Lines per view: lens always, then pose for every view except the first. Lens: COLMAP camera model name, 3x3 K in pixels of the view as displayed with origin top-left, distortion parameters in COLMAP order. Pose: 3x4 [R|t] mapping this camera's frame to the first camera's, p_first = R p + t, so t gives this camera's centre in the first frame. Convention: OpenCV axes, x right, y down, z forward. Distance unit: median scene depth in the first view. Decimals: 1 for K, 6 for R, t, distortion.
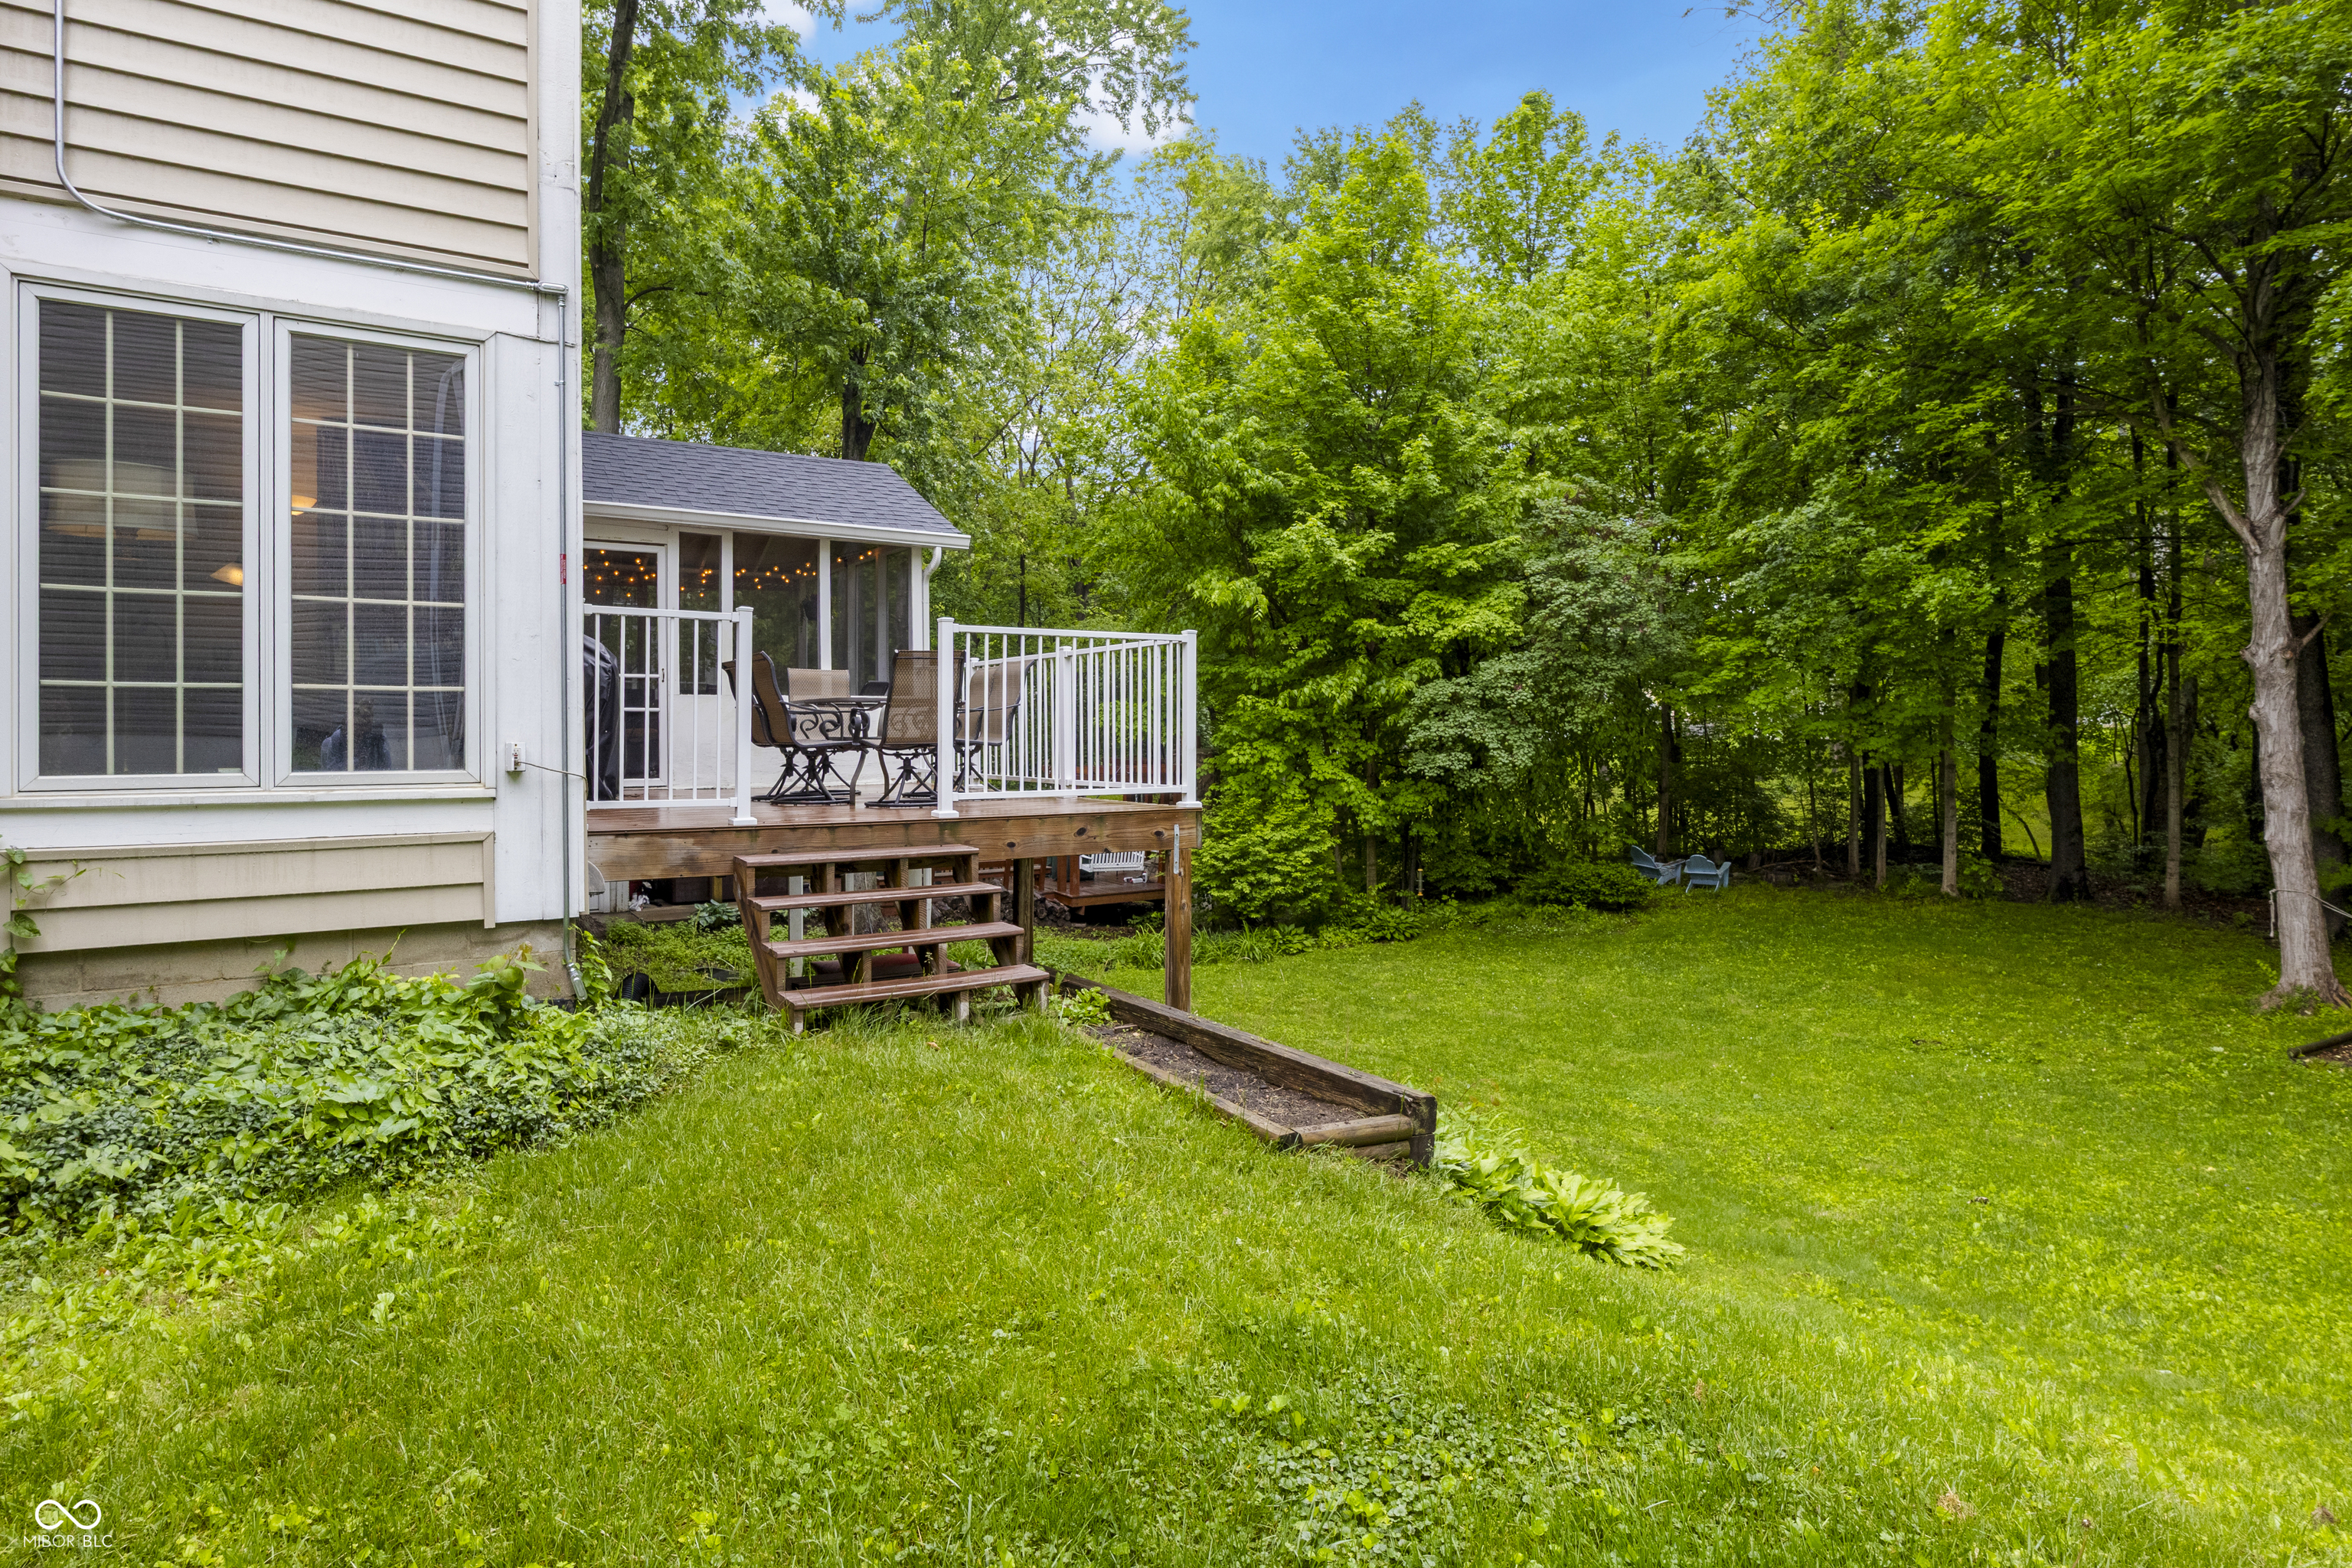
lens RADIAL K [[1240.4, 0, 1137.9], [0, 1240.4, 756.3], [0, 0, 1]] dist [-0.002913, -0.000613]
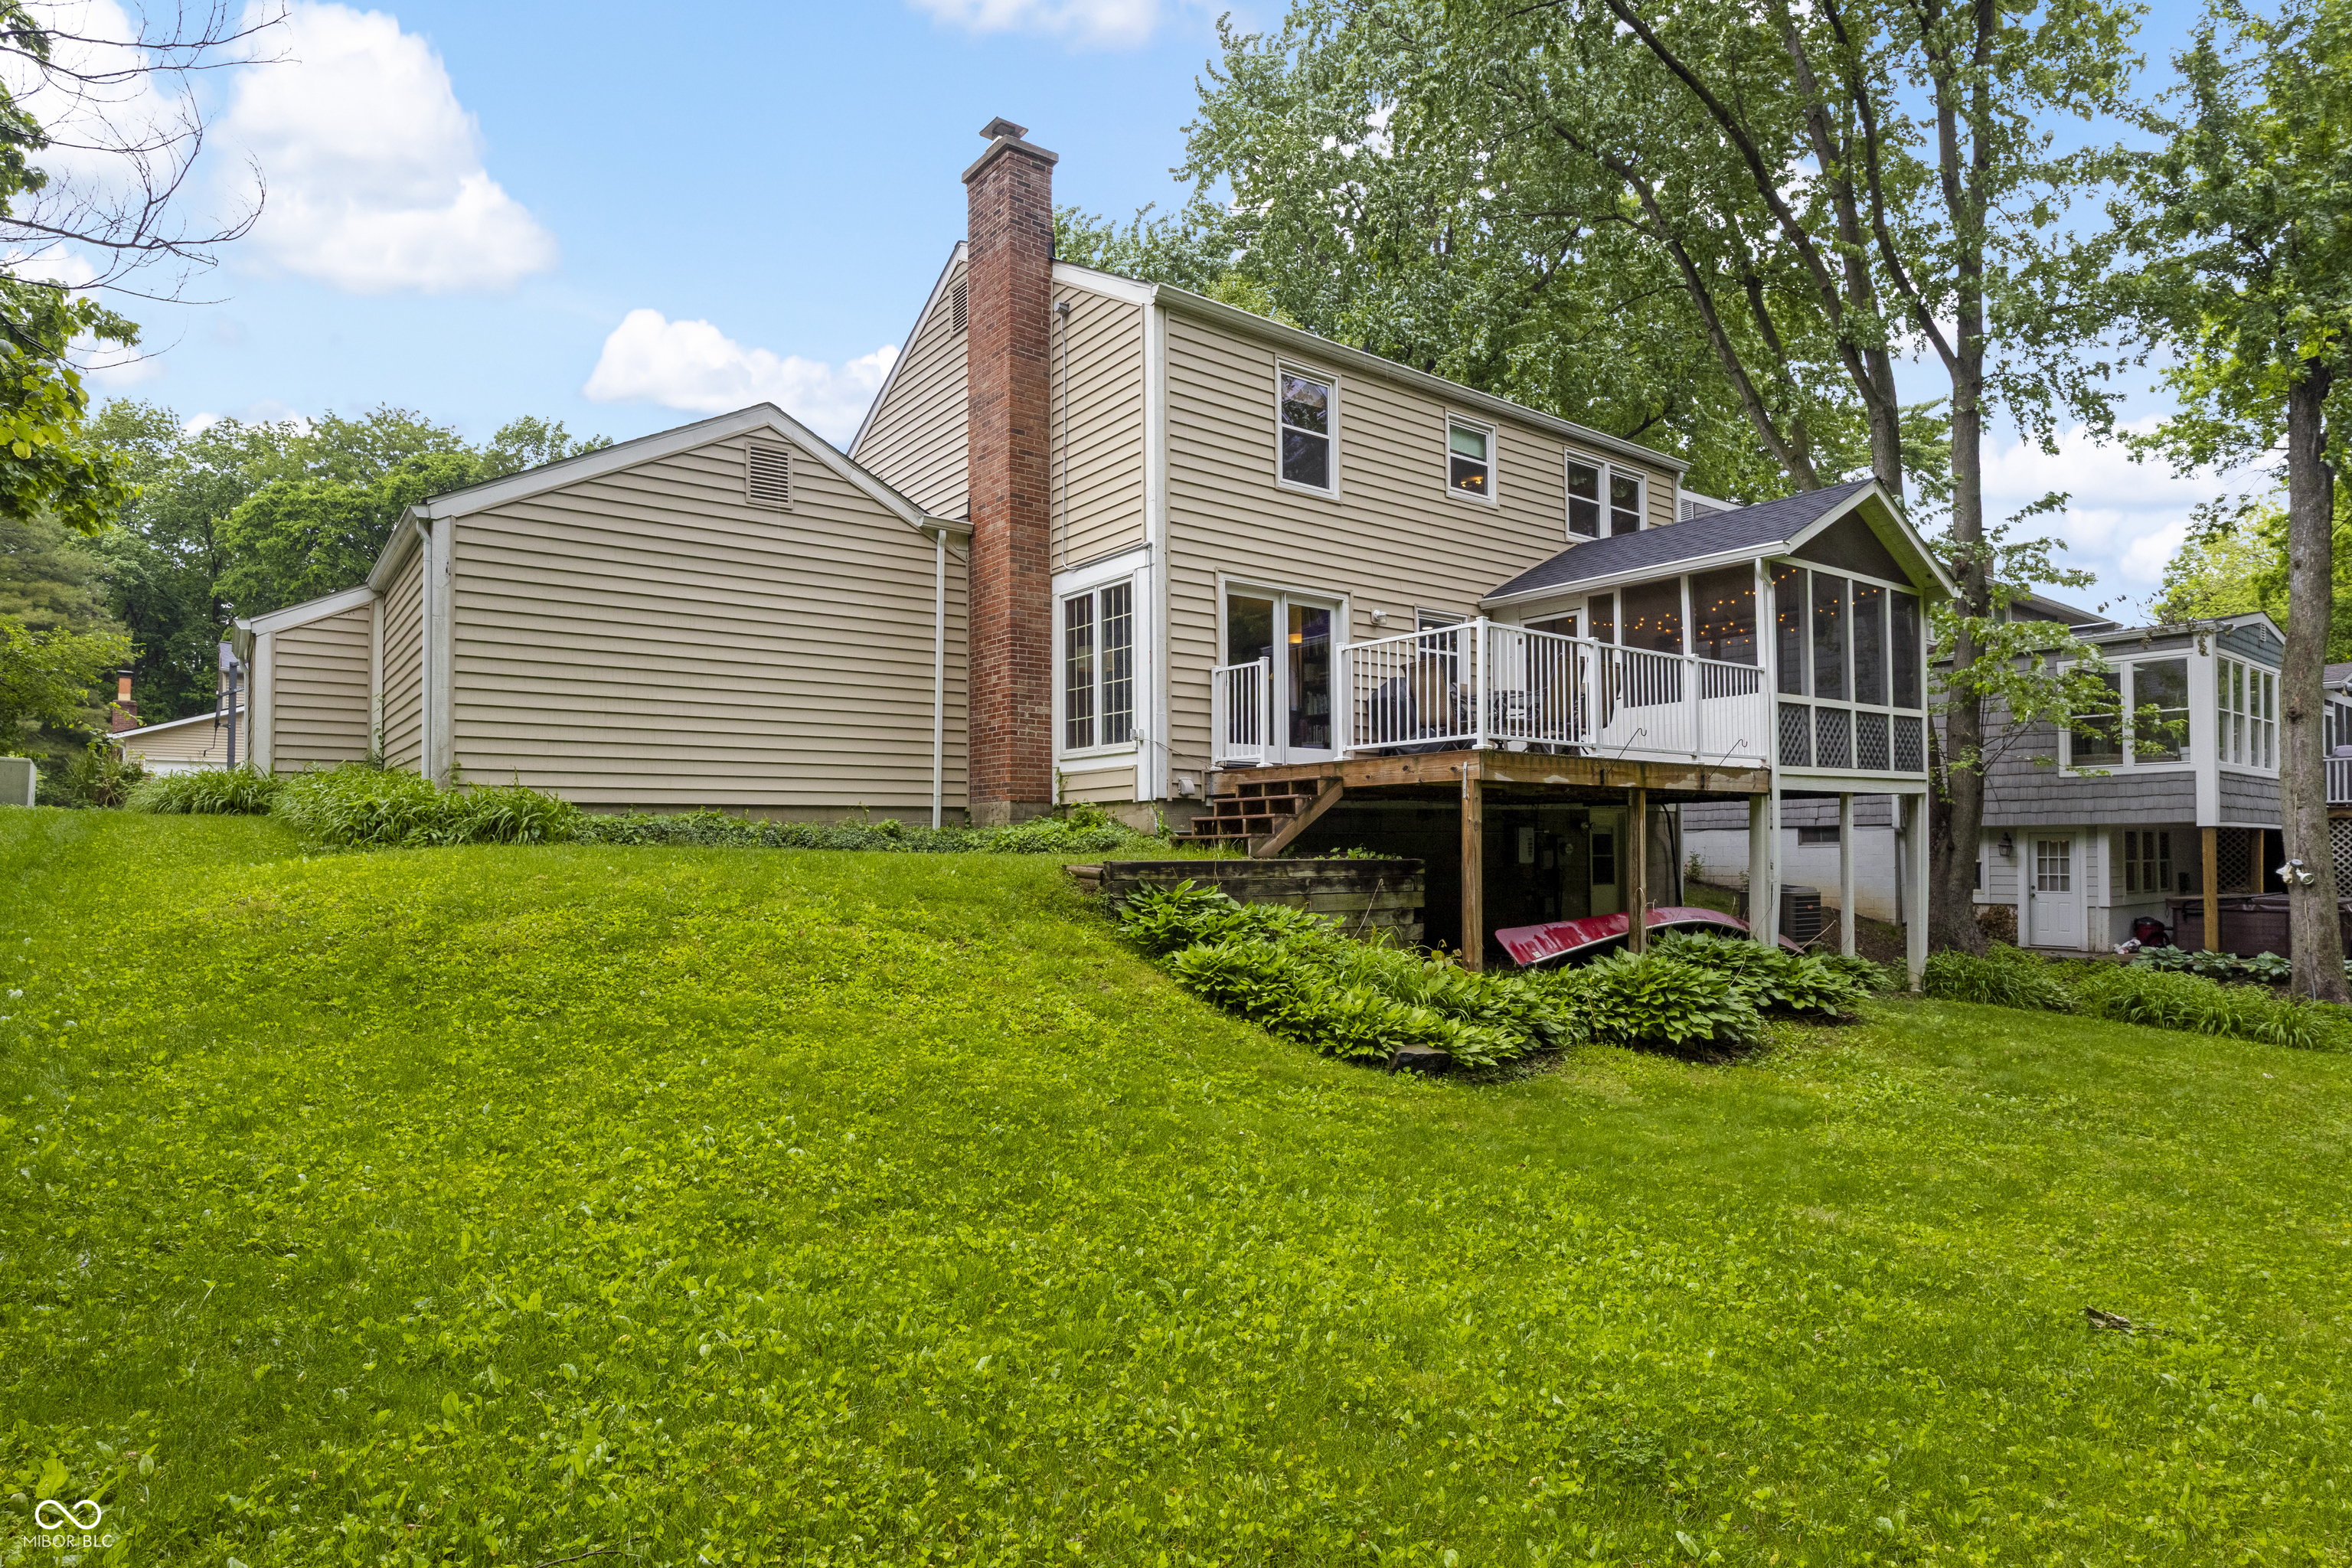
lens RADIAL K [[1232.4, 0, 1175.5], [0, 1232.4, 813.7], [0, 0, 1]] dist [-0.000691, 0.000135]
pose [[0.114122, -0.023225, -0.993195, 1.316974], [-0.012560, 0.999613, -0.024818, 0.147518], [0.993387, 0.015307, 0.113786, 0.527824]]
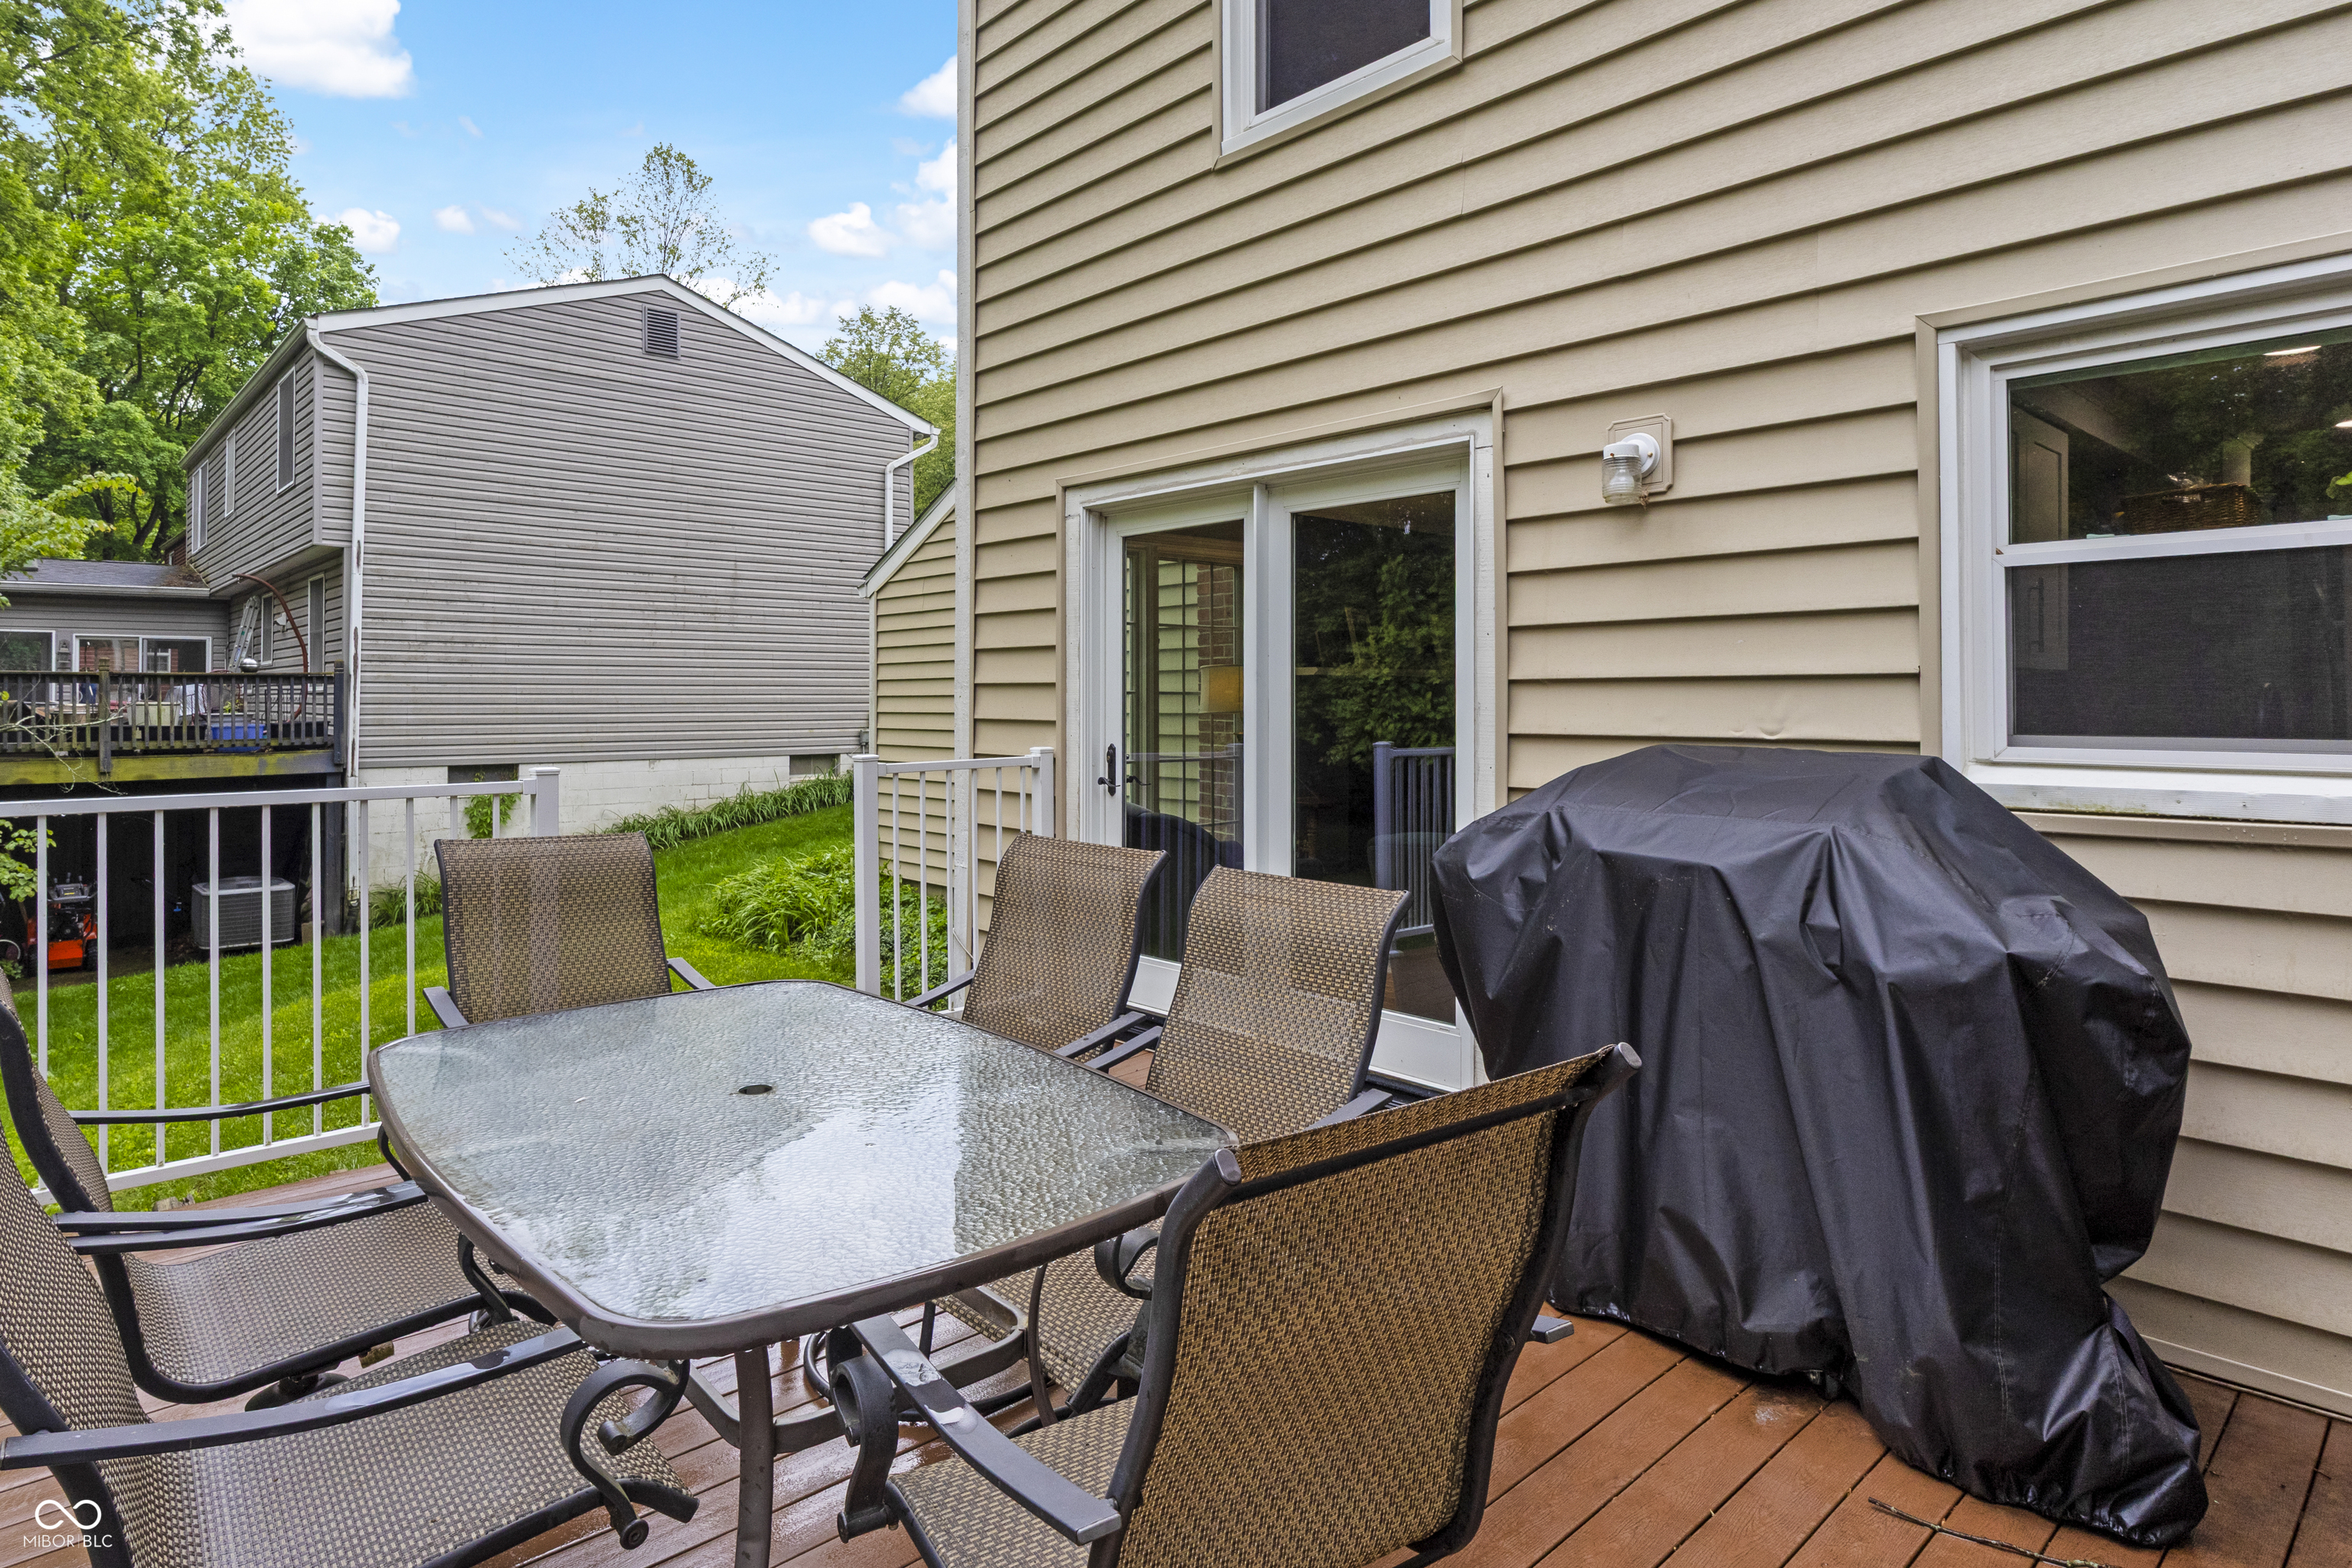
lens RADIAL K [[1276.0, 0, 1160.9], [0, 1276.0, 704.7], [0, 0, 1]] dist [0.000055, 0.000477]
pose [[-0.975722, 0.007233, -0.218894, -0.265181], [0.002664, 0.999773, 0.021160, -0.132521], [0.218997, 0.020063, -0.975519, 1.436177]]
